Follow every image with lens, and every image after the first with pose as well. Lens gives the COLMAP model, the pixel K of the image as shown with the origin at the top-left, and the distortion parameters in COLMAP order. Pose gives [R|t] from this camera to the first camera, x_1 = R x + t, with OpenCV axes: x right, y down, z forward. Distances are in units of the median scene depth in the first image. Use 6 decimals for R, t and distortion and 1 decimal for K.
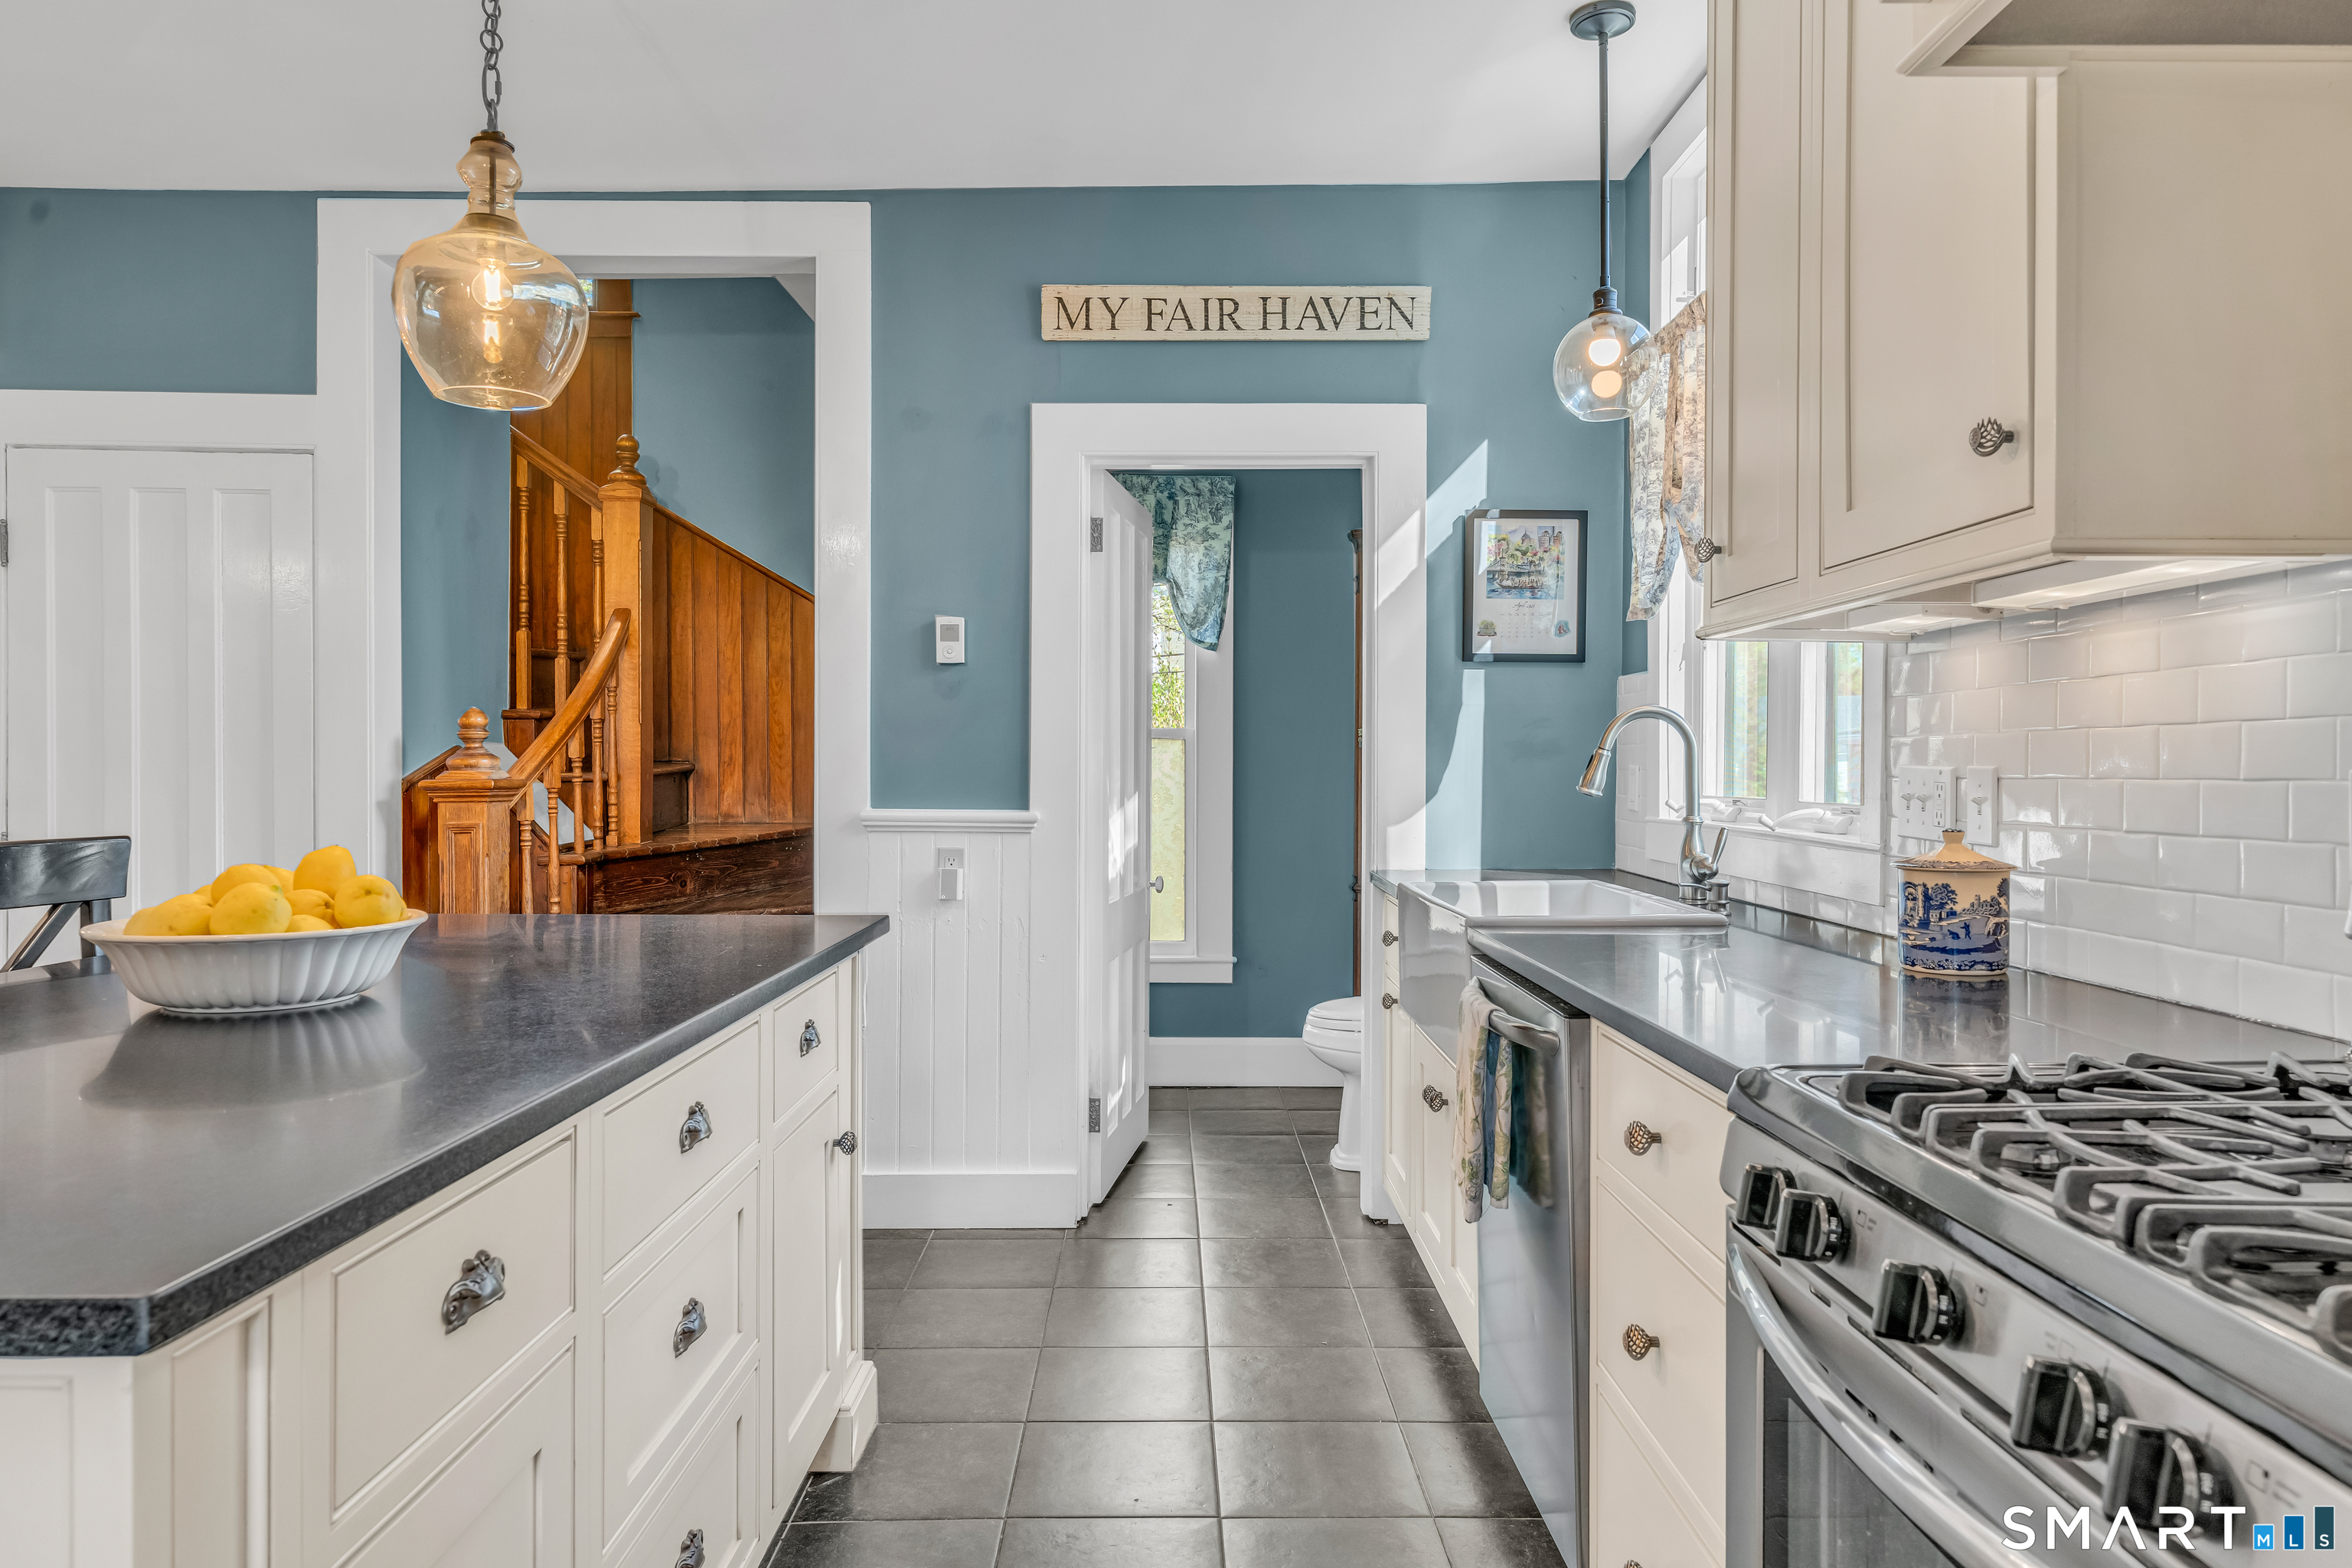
lens RADIAL K [[1453.0, 0, 1176.6], [0, 1453.0, 771.7], [0, 0, 1]] dist [-0.007197, 0.000288]
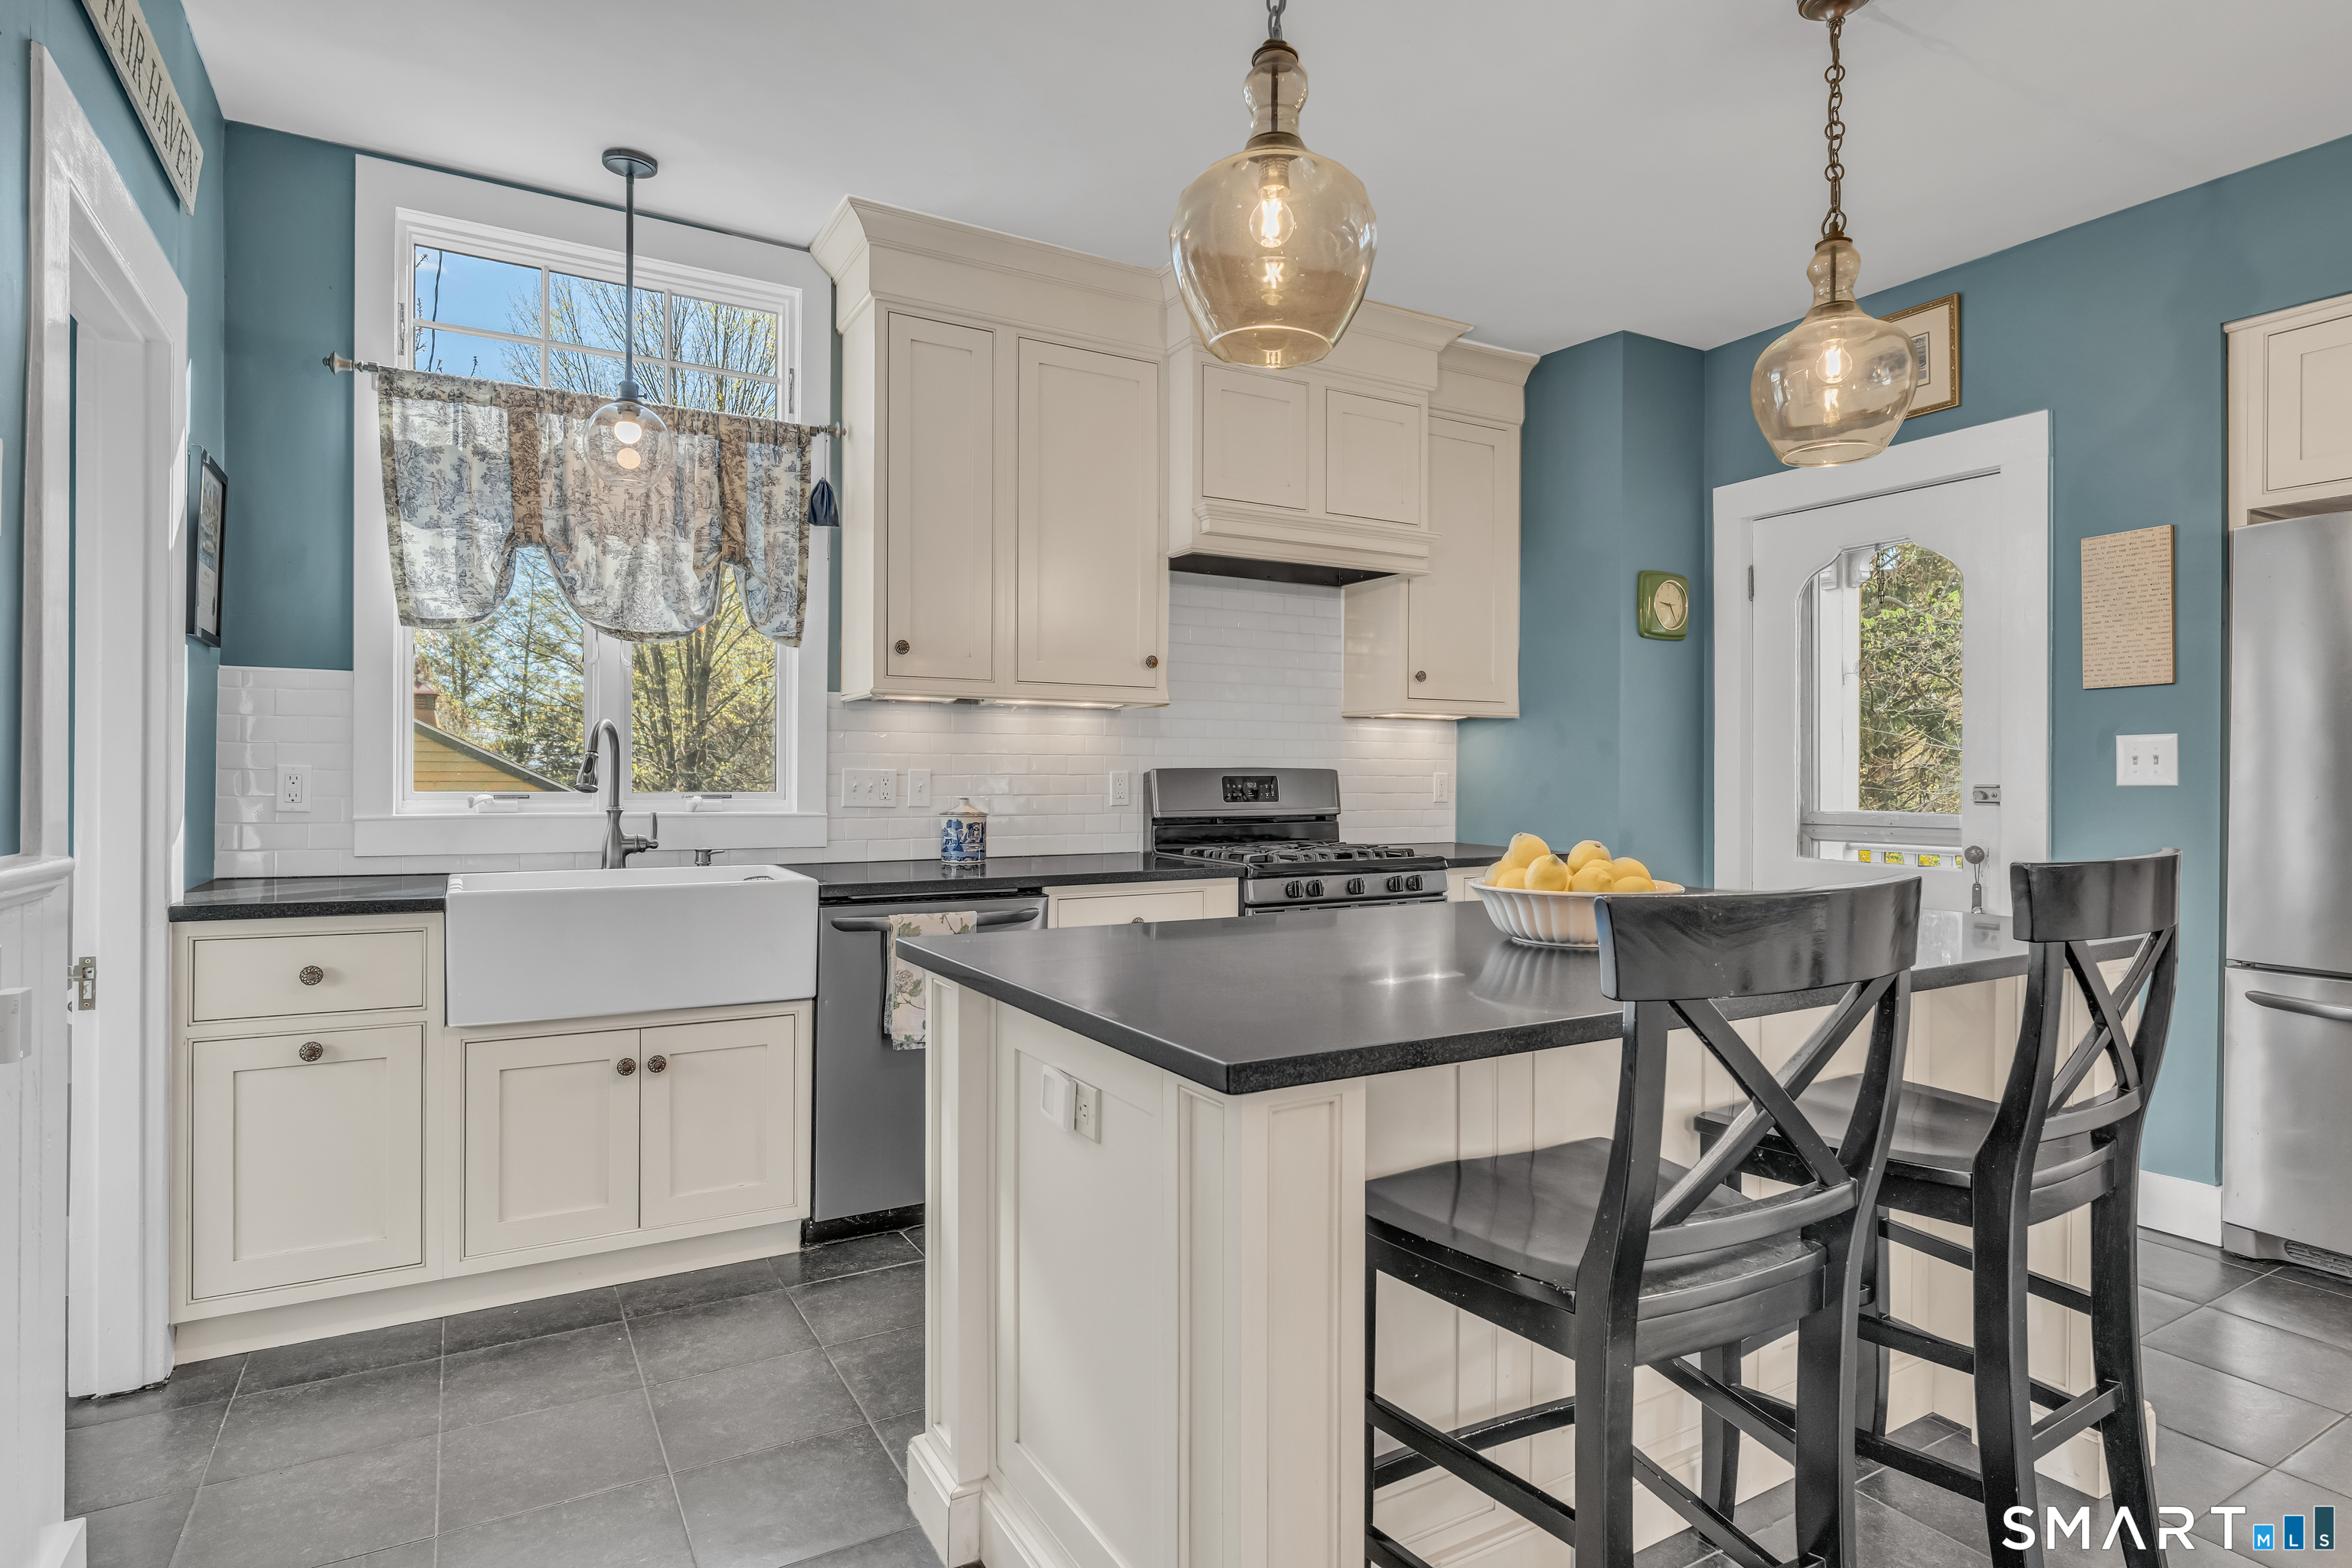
lens RADIAL K [[1221.3, 0, 1178.5], [0, 1221.3, 784.0], [0, 0, 1]] dist [0.001858, -0.000007]
pose [[-0.495087, -0.010315, 0.868782, -0.658530], [-0.001546, 0.999938, 0.010991, -0.001458], [-0.868842, 0.004098, -0.495072, 0.865501]]
